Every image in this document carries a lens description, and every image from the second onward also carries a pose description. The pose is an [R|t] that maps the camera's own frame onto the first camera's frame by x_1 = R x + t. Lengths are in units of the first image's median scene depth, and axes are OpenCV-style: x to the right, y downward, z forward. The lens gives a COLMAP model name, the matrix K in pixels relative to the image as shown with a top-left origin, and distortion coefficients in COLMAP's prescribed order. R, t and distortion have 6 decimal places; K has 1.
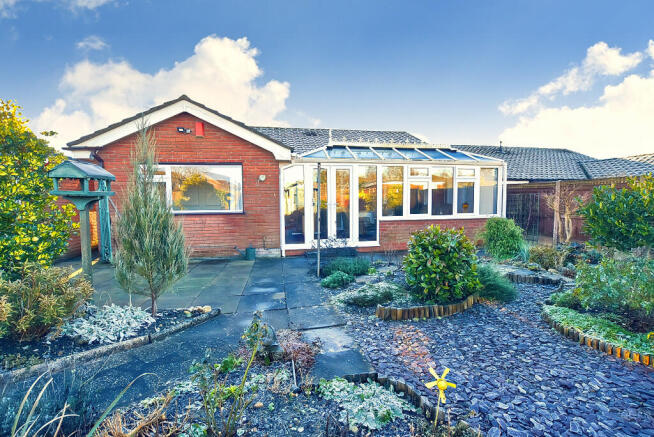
lens RADIAL K [[292.2, 0, 329.2], [0, 292.2, 220.3], [0, 0, 1]] dist [-0.026426, 0.000894]
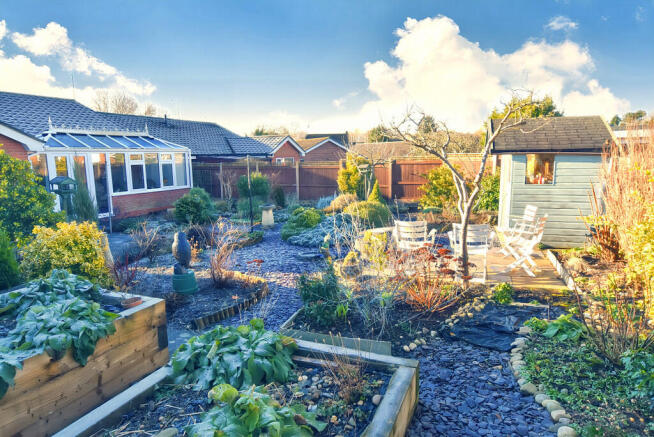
lens RADIAL K [[404.6, 0, 327.0], [0, 404.6, 218.5], [0, 0, 1]] dist [-0.001031, -0.000149]
pose [[0.573474, -0.134941, 0.808034, -0.648117], [0.100668, 0.990473, 0.093962, 0.022997], [-0.813015, 0.027458, 0.581595, -0.692667]]
